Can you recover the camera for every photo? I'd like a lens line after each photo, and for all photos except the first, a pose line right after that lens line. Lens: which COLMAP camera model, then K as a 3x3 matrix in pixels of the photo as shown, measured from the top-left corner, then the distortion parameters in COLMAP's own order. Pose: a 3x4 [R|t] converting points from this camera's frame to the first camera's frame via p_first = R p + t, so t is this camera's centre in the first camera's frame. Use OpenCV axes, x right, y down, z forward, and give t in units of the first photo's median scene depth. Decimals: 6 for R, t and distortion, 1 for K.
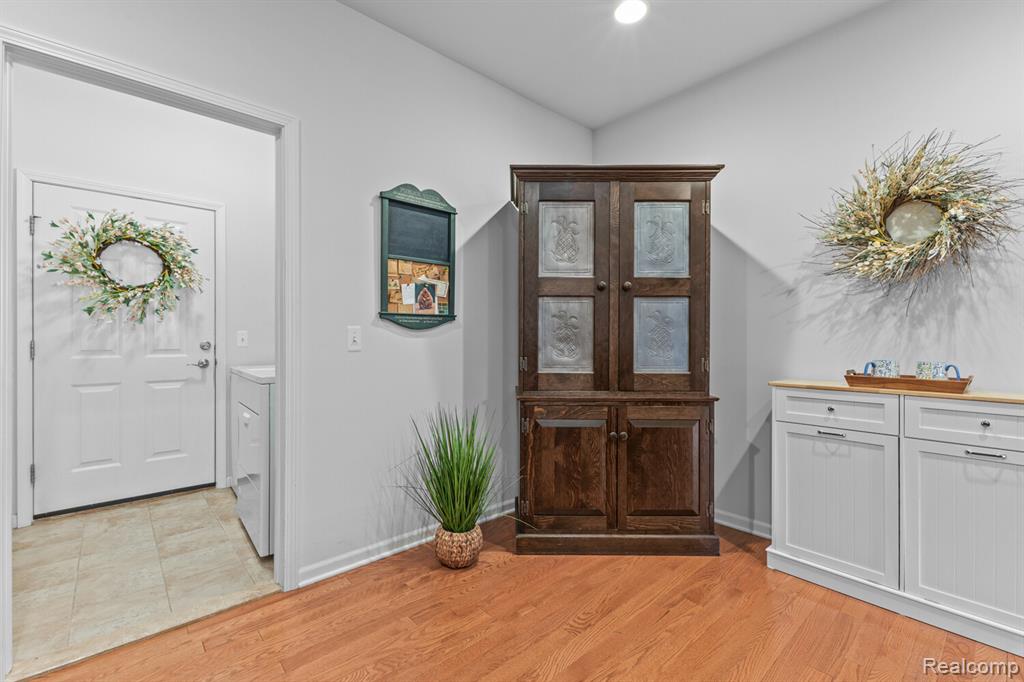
lens RADIAL K [[444.7, 0, 510.7], [0, 444.7, 339.4], [0, 0, 1]] dist [0.014700, -0.002604]
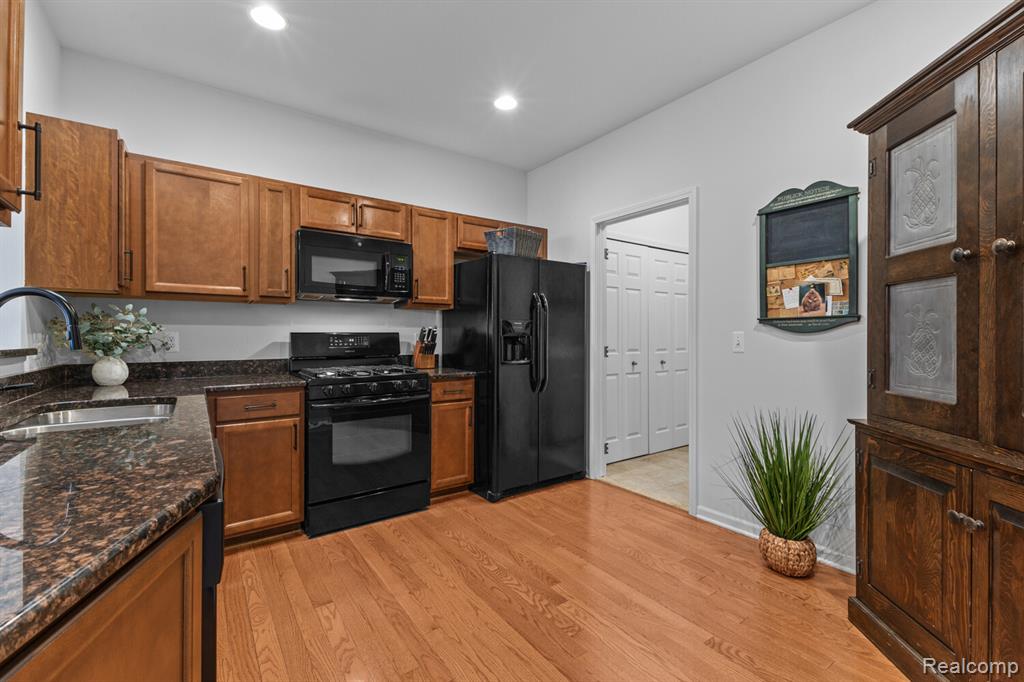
lens RADIAL K [[444.7, 0, 509.3], [0, 444.7, 336.4], [0, 0, 1]] dist [0.014700, -0.002604]
pose [[-0.116481, -0.001859, -0.993191, 0.845597], [-0.001774, 0.999997, -0.001664, -0.012336], [0.993191, 0.001568, -0.116484, 0.486139]]
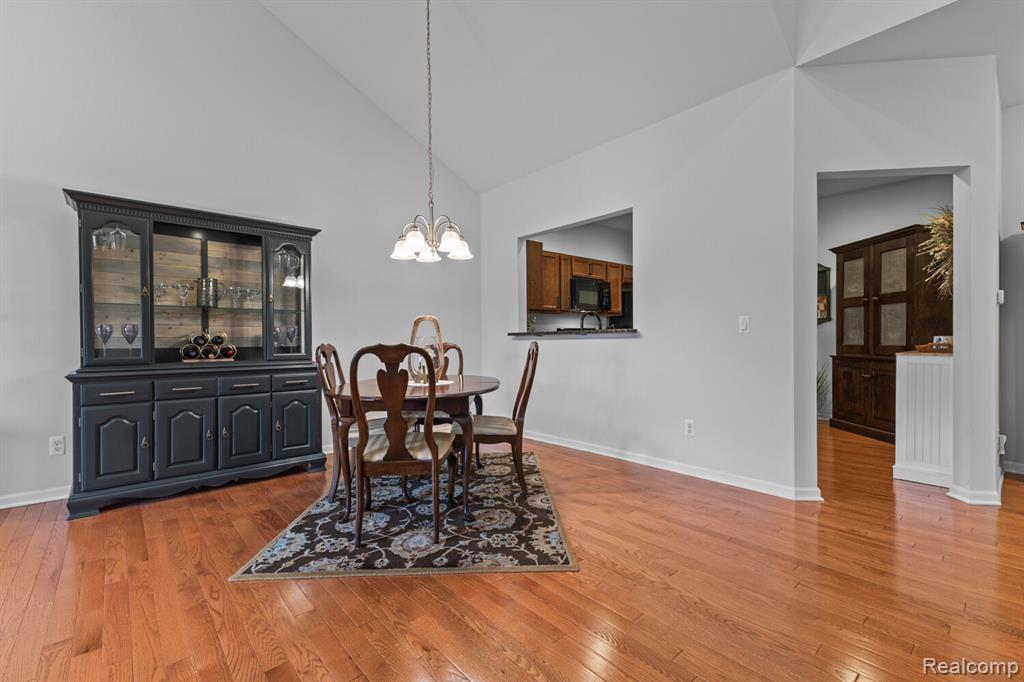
lens RADIAL K [[444.7, 0, 513.7], [0, 444.7, 345.7], [0, 0, 1]] dist [0.014700, -0.002604]
pose [[-0.009674, 0.010466, -0.999898, 2.180642], [0.008253, 0.999912, 0.010387, 0.046247], [0.999919, -0.008152, -0.009760, -0.522971]]
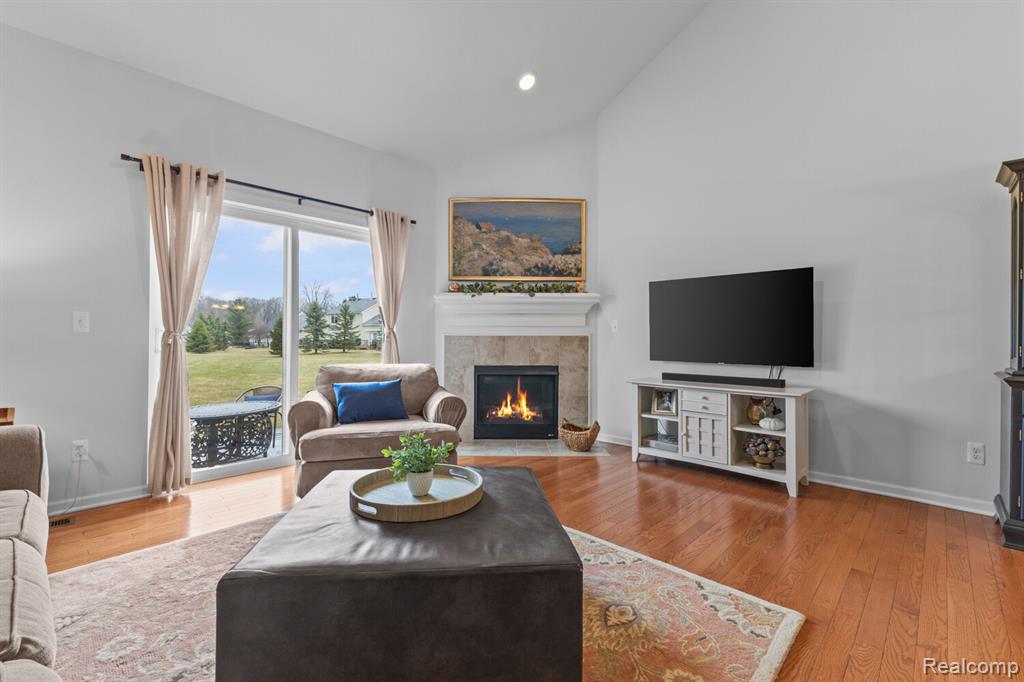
lens RADIAL K [[444.7, 0, 510.3], [0, 444.7, 335.7], [0, 0, 1]] dist [0.014700, -0.002604]
pose [[-0.997432, -0.004370, -0.071480, 2.196073], [-0.003875, 0.999967, -0.007072, 0.043409], [0.071508, -0.006777, -0.997417, -0.750550]]
